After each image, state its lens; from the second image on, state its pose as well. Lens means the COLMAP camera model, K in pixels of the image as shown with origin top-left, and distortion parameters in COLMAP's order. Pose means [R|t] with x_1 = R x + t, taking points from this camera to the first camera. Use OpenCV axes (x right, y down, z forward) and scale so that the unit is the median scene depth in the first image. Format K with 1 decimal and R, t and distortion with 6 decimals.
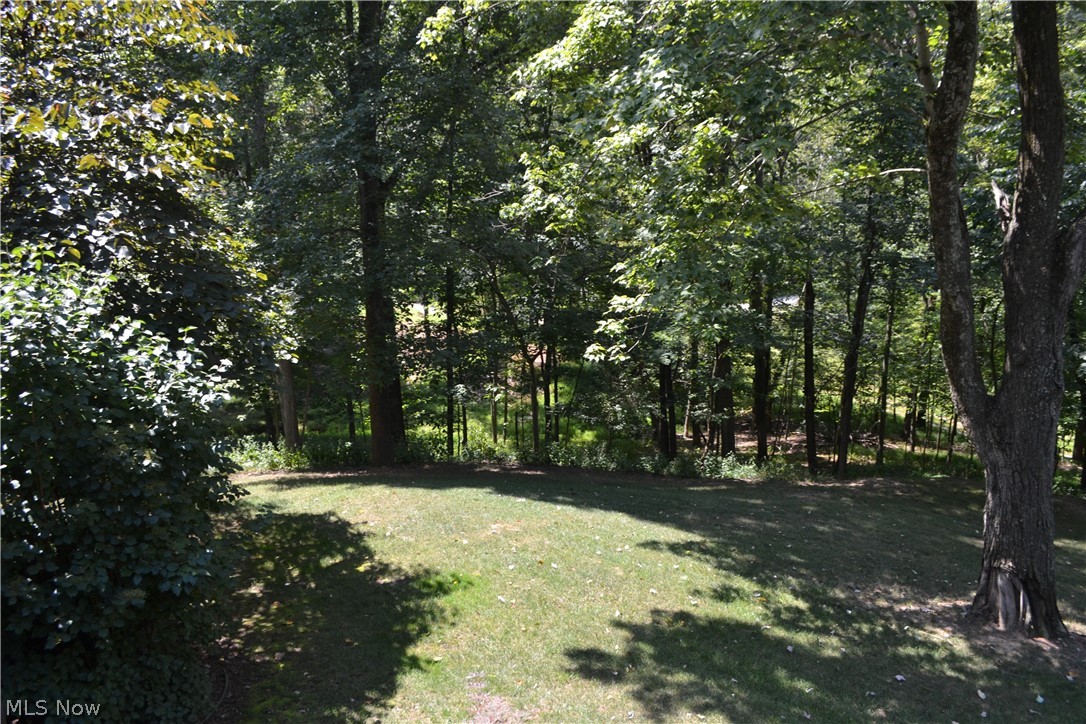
lens RADIAL K [[870.8, 0, 538.8], [0, 870.8, 363.5], [0, 0, 1]] dist [-0.080946, 0.016024]
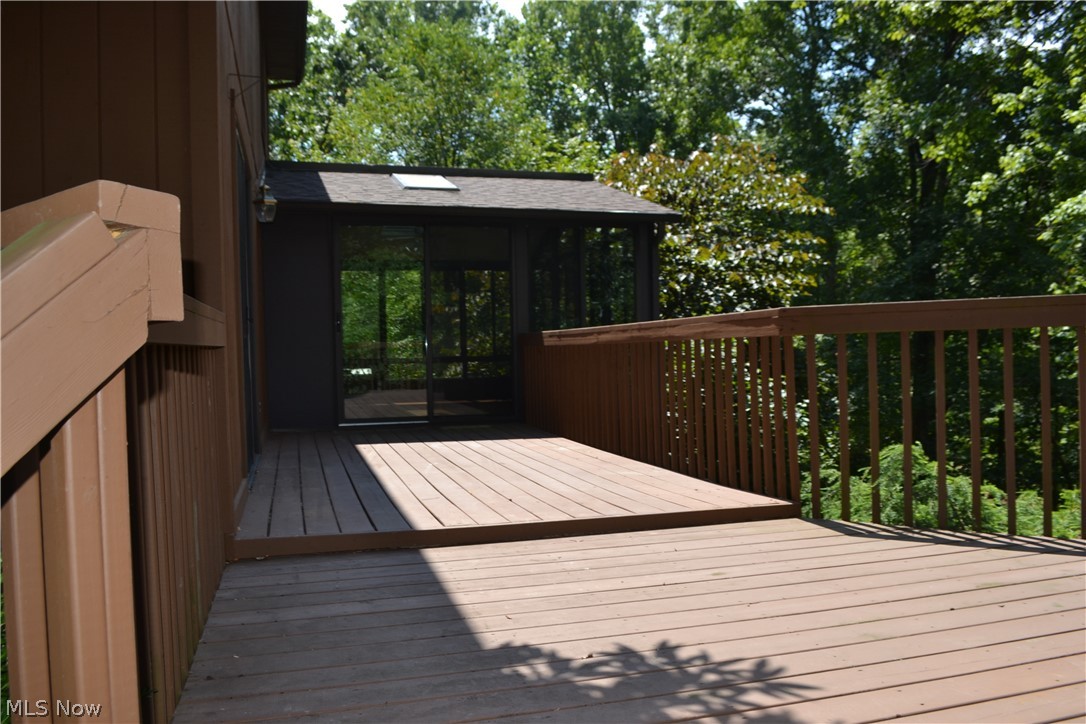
lens RADIAL K [[870.8, 0, 542.4], [0, 870.8, 358.2], [0, 0, 1]] dist [-0.080946, 0.016024]
pose [[0.815384, 0.023183, -0.578456, 0.105270], [-0.139284, 0.977704, -0.157149, 0.170927], [0.561916, 0.208706, 0.800433, -0.382283]]
